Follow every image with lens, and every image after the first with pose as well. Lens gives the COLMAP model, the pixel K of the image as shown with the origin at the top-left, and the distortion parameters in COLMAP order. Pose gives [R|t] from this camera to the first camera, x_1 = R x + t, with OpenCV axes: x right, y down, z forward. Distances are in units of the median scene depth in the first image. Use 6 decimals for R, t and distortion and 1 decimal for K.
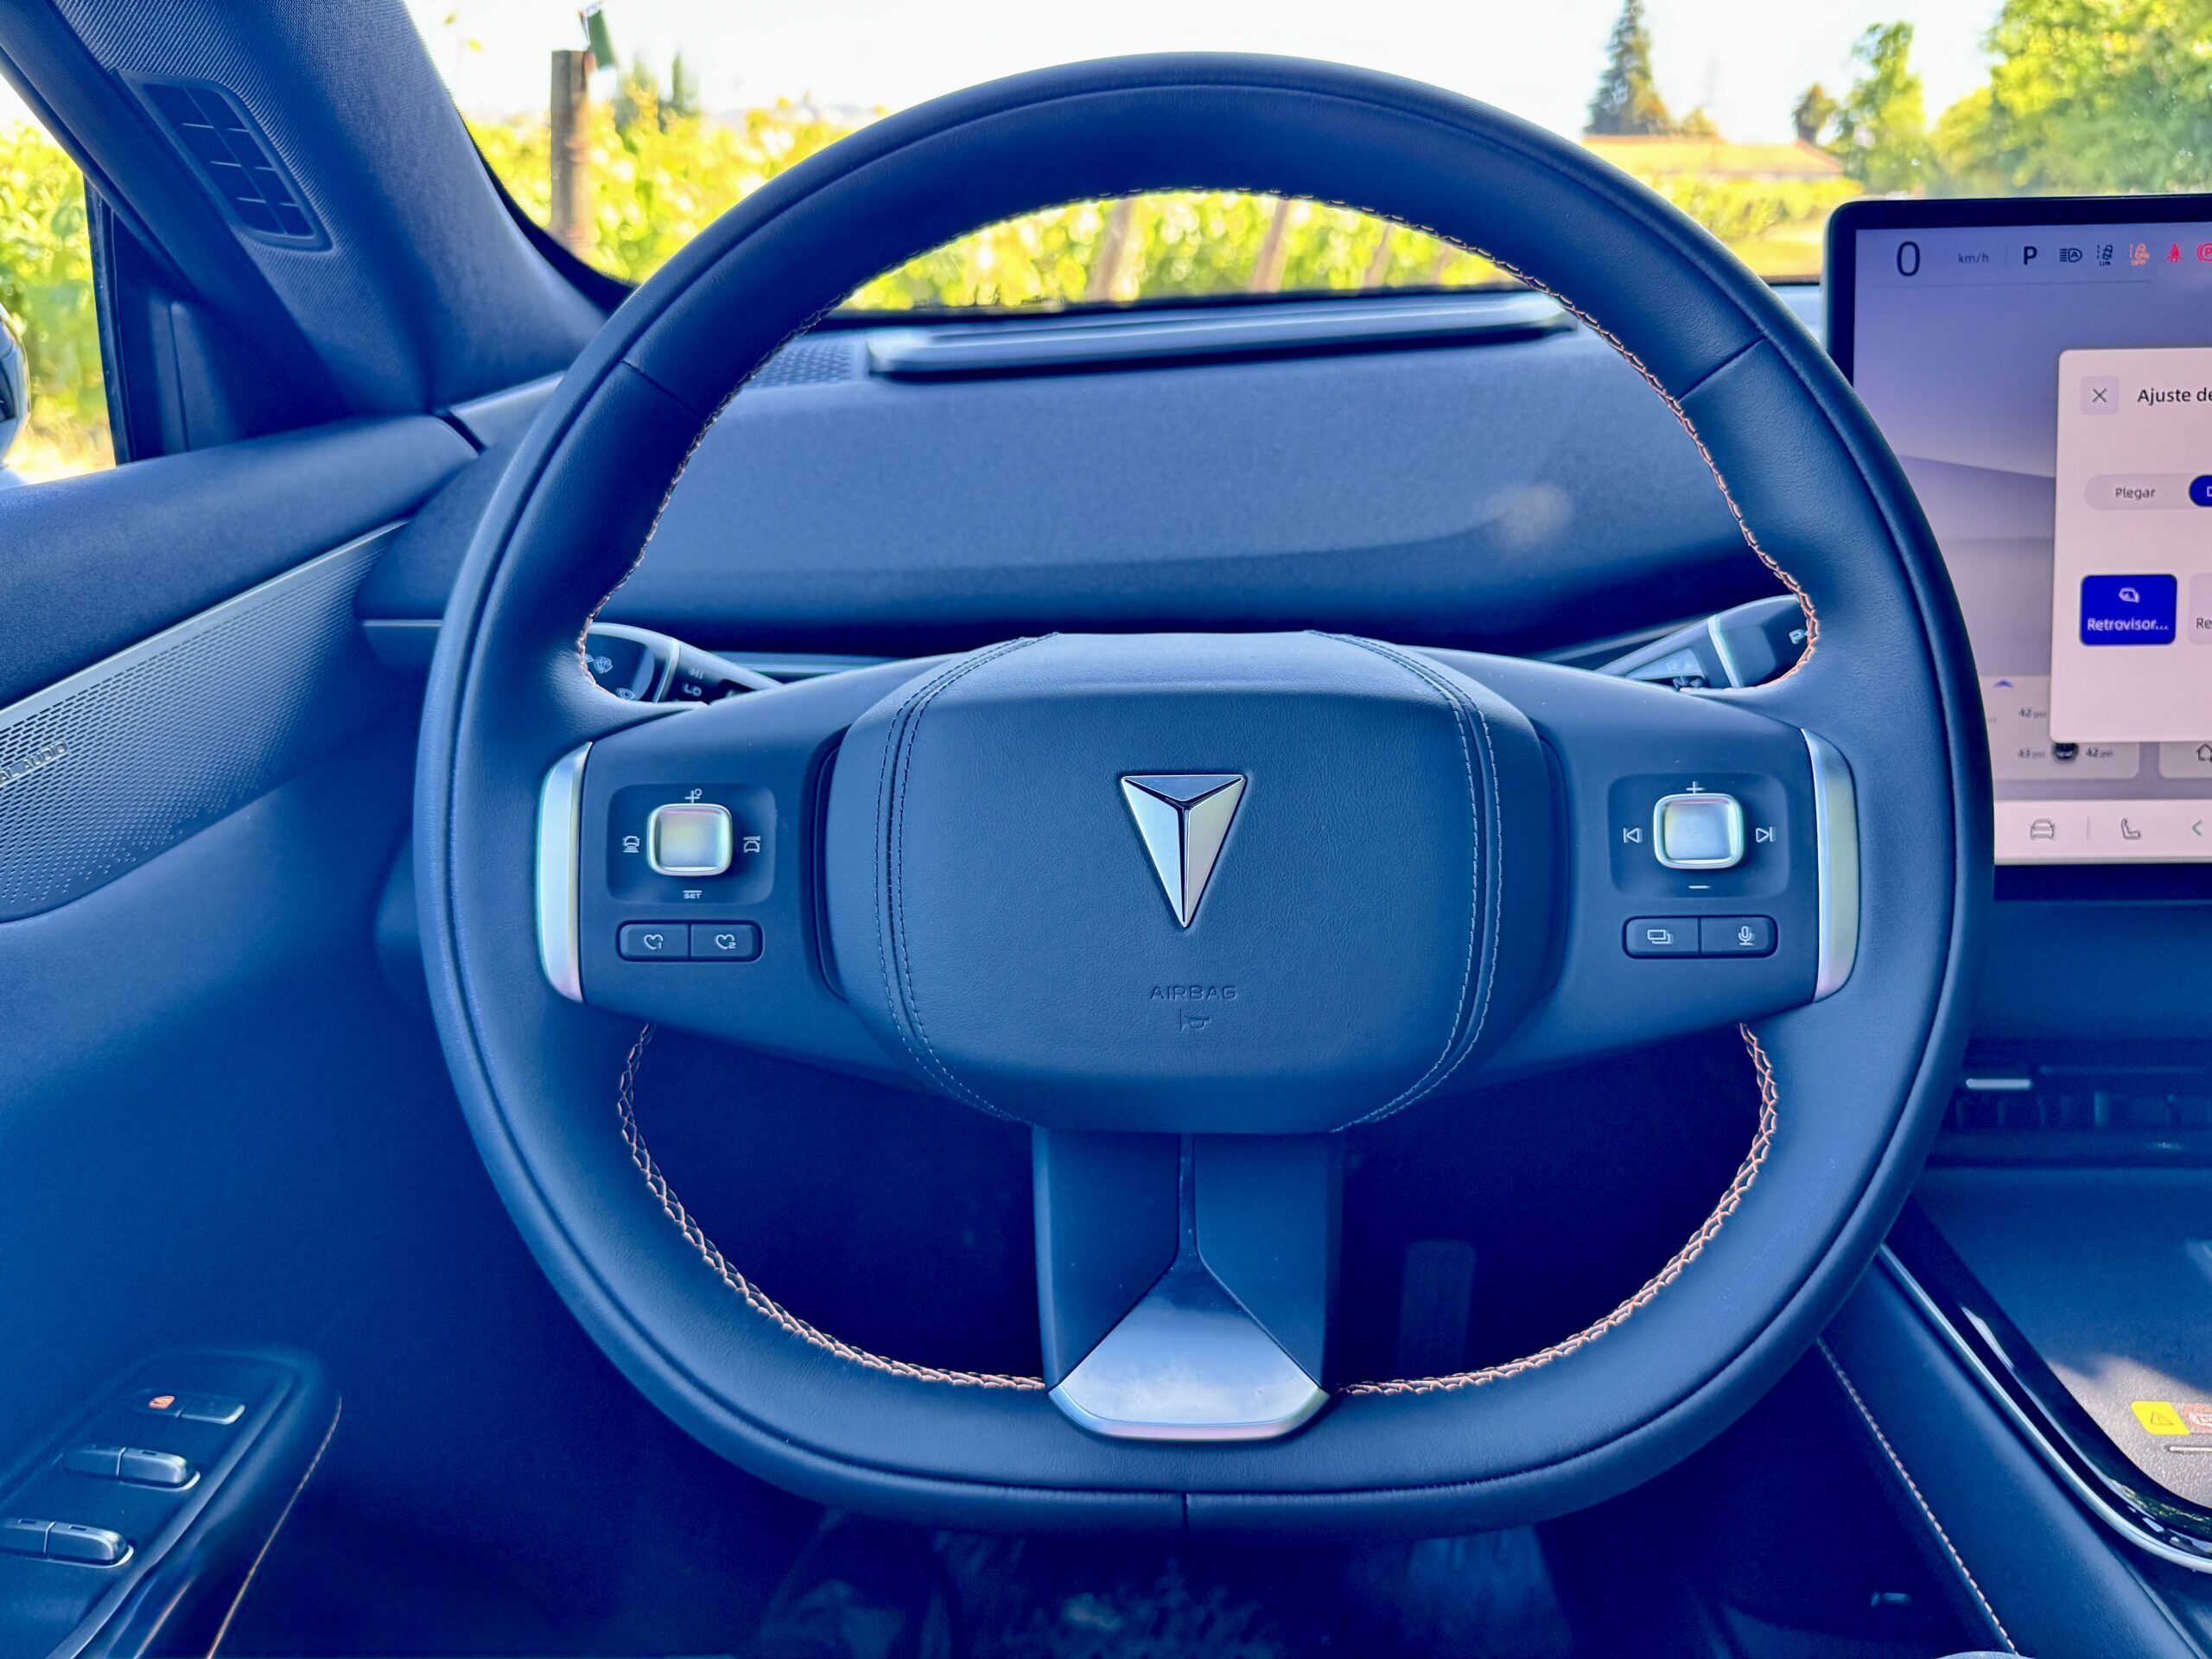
lens RADIAL K [[1697.6, 0, 1106.0], [0, 1697.6, 829.5], [0, 0, 1]] dist [-0.046634, -0.000690]
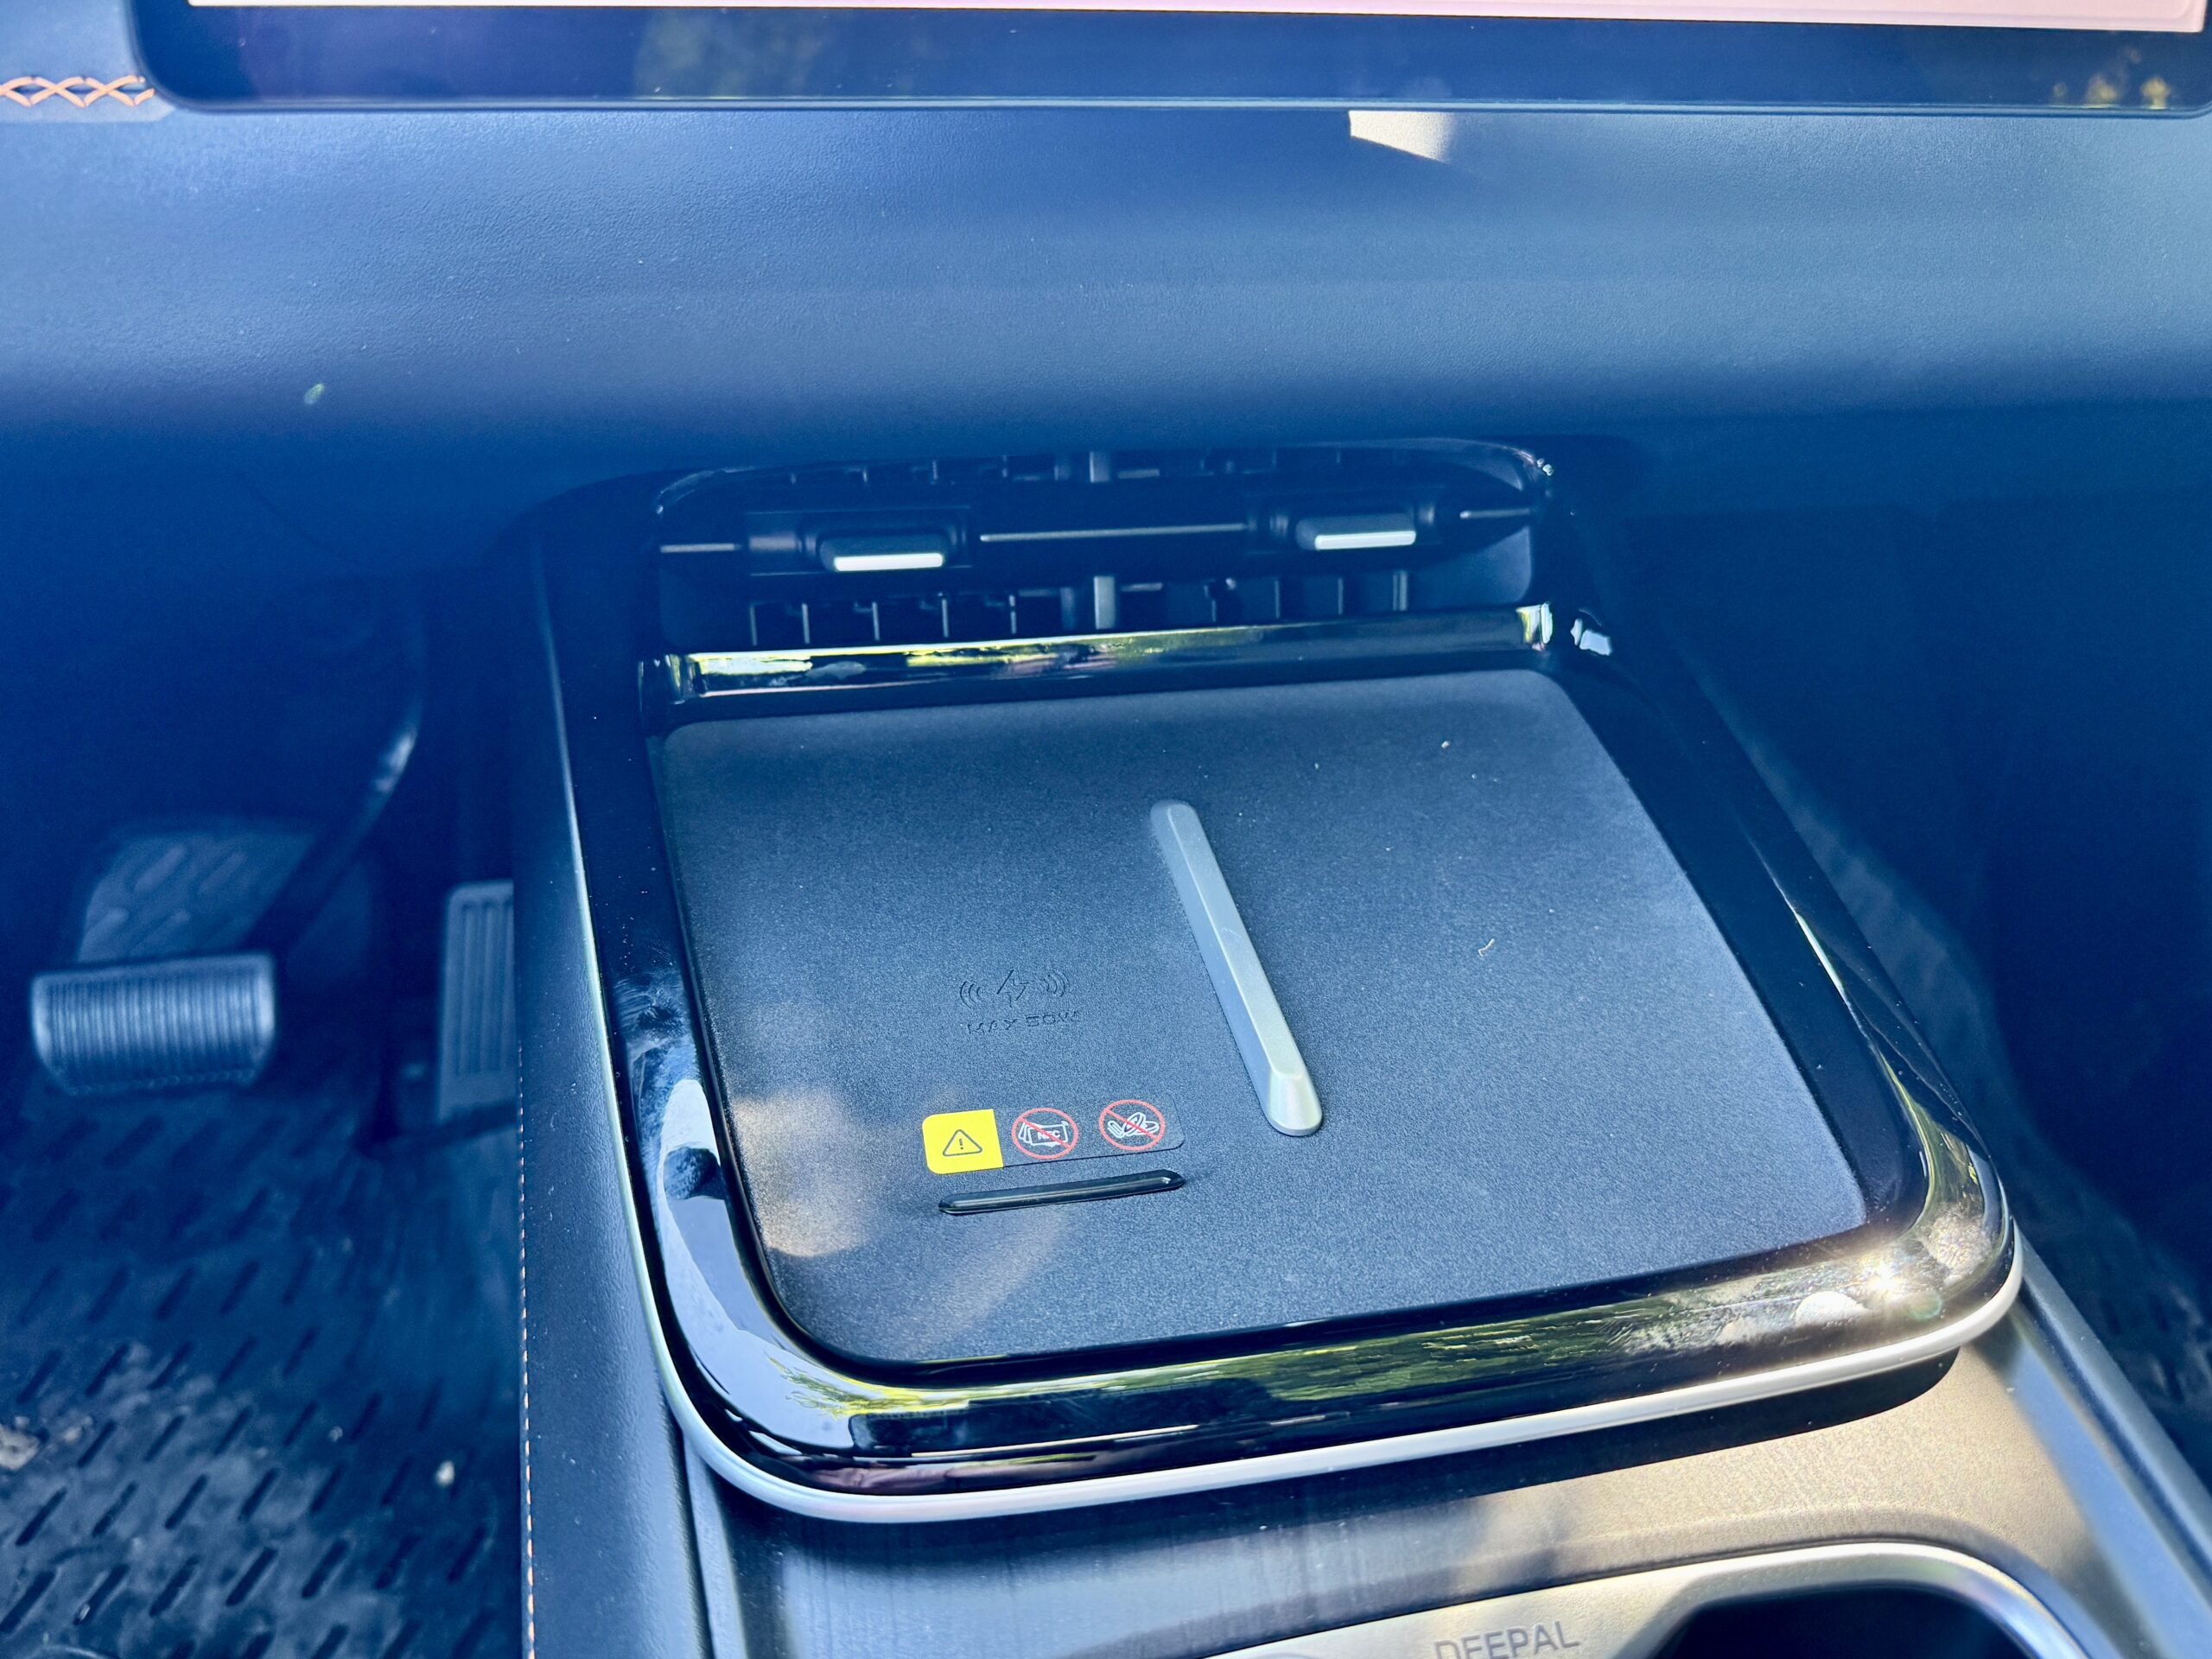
lens RADIAL K [[1697.6, 0, 1106.0], [0, 1697.6, 829.5], [0, 0, 1]] dist [-0.046634, -0.000690]
pose [[0.972607, -0.058321, 0.225019, 0.570873], [0.008680, 0.976452, 0.215562, 0.140738], [-0.232292, -0.207704, 0.950210, 0.554019]]
